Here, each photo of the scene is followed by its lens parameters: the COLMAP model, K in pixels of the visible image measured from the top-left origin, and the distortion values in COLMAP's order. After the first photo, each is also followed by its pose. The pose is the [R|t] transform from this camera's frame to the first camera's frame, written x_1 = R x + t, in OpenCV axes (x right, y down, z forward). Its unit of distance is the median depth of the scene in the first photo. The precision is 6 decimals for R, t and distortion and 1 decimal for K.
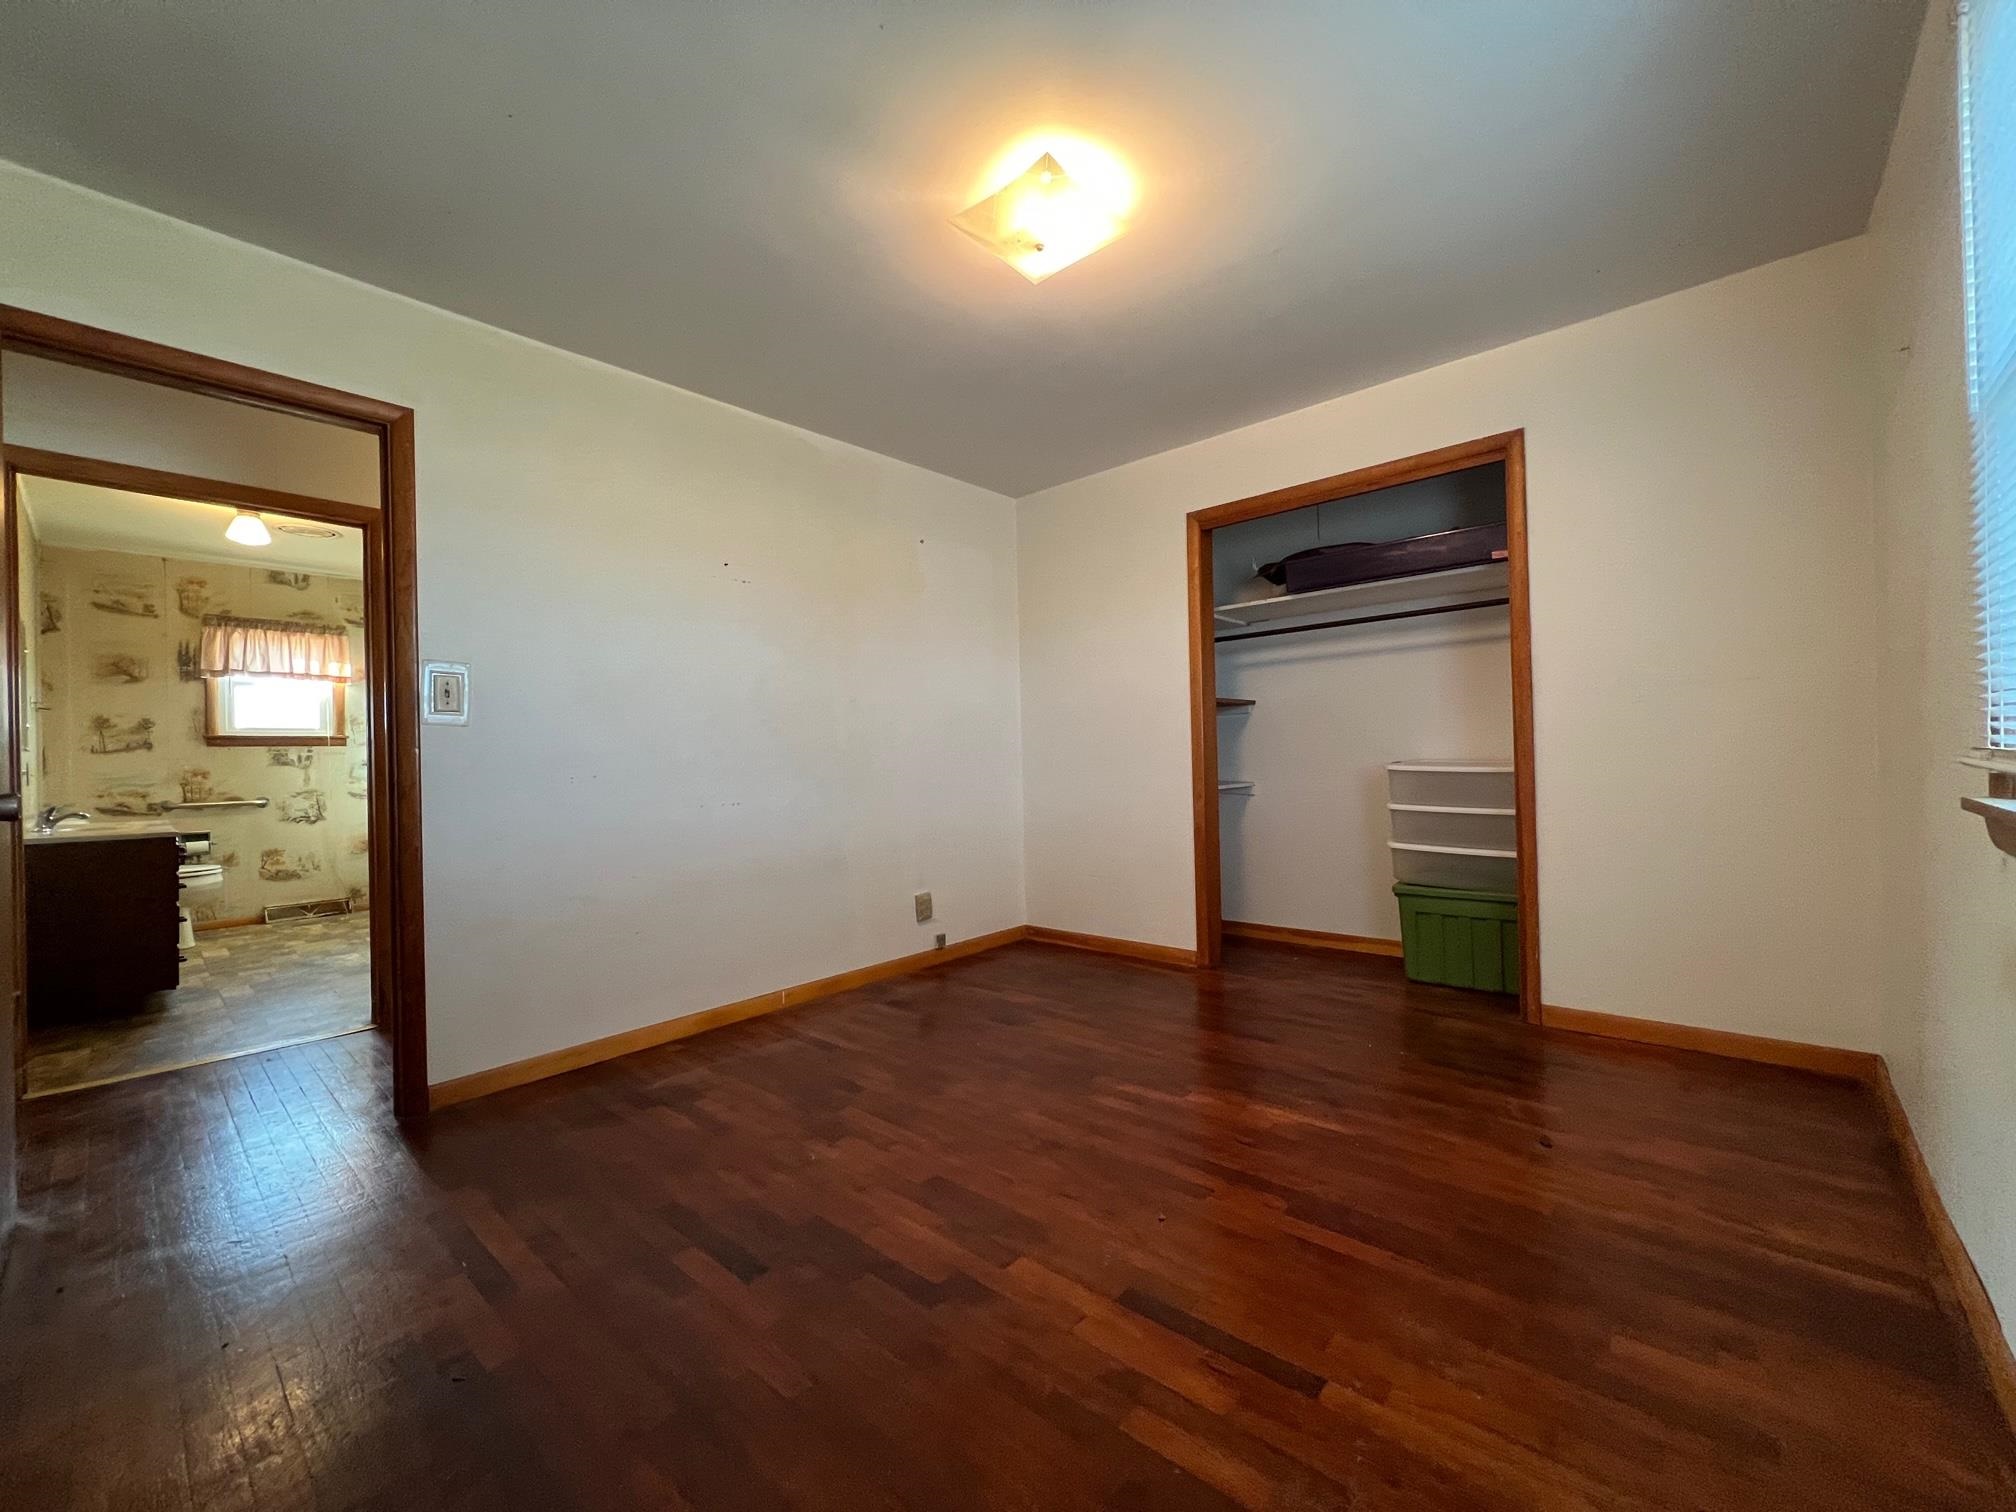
lens RADIAL K [[811.9, 0, 1003.7], [0, 811.9, 754.6], [0, 0, 1]] dist [-0.000915, 0.000436]
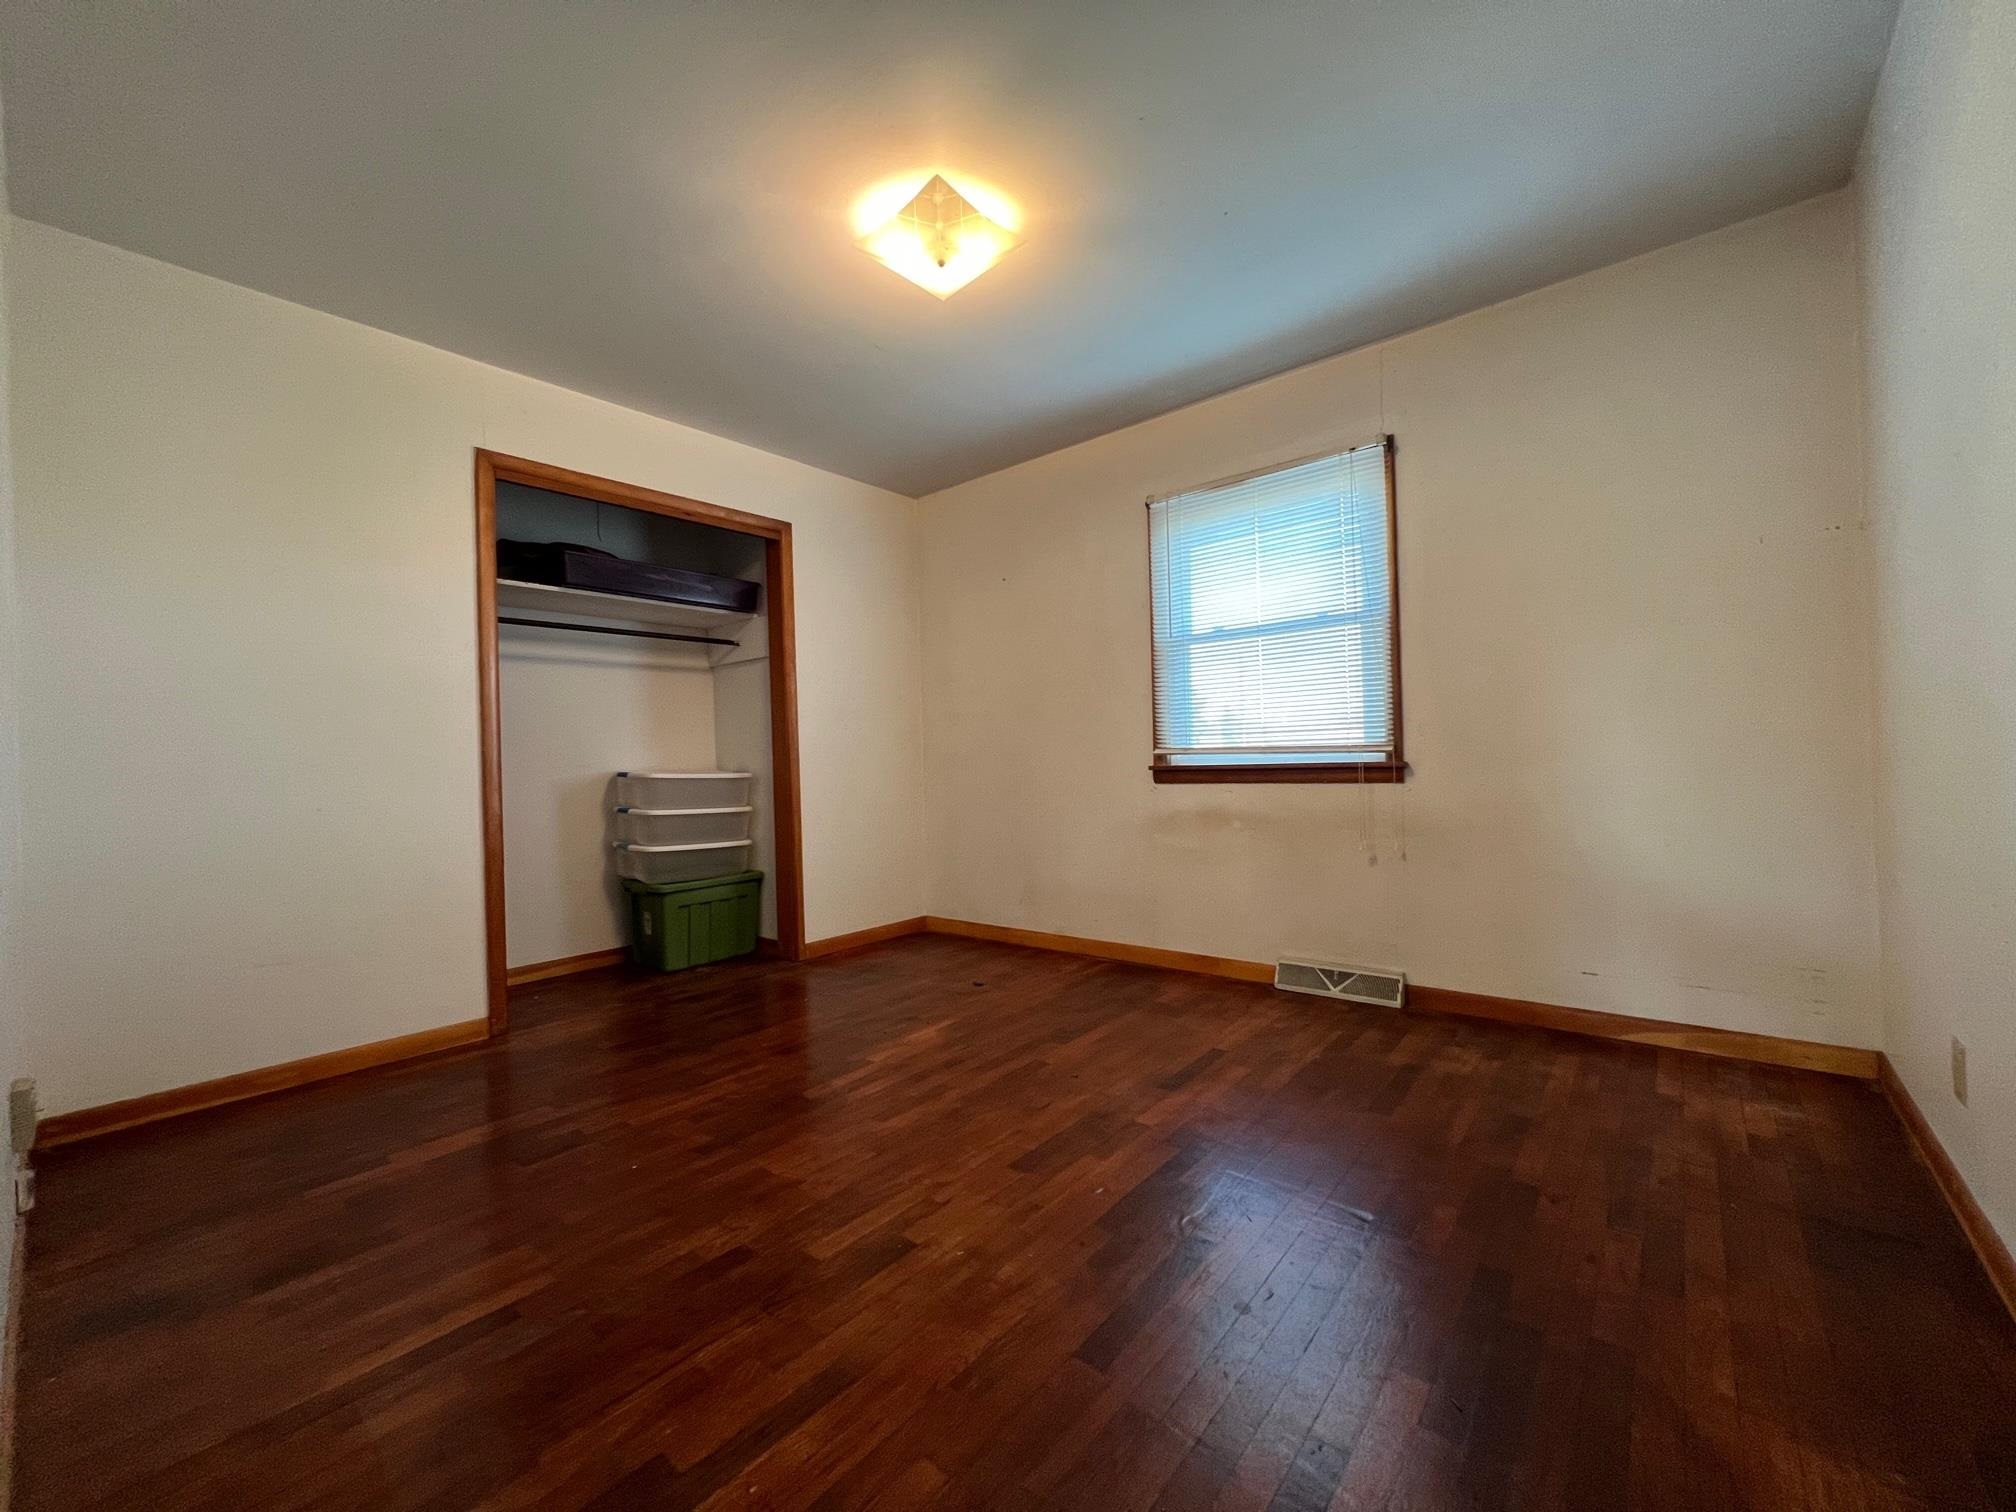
lens RADIAL K [[799.8, 0, 1008.6], [0, 799.8, 761.6], [0, 0, 1]] dist [0.000931, -0.000069]
pose [[-0.028626, 0.023082, 0.999324, -1.542471], [0.022430, 0.999496, -0.022443, 0.081378], [-0.999339, 0.021772, -0.029130, 1.492303]]
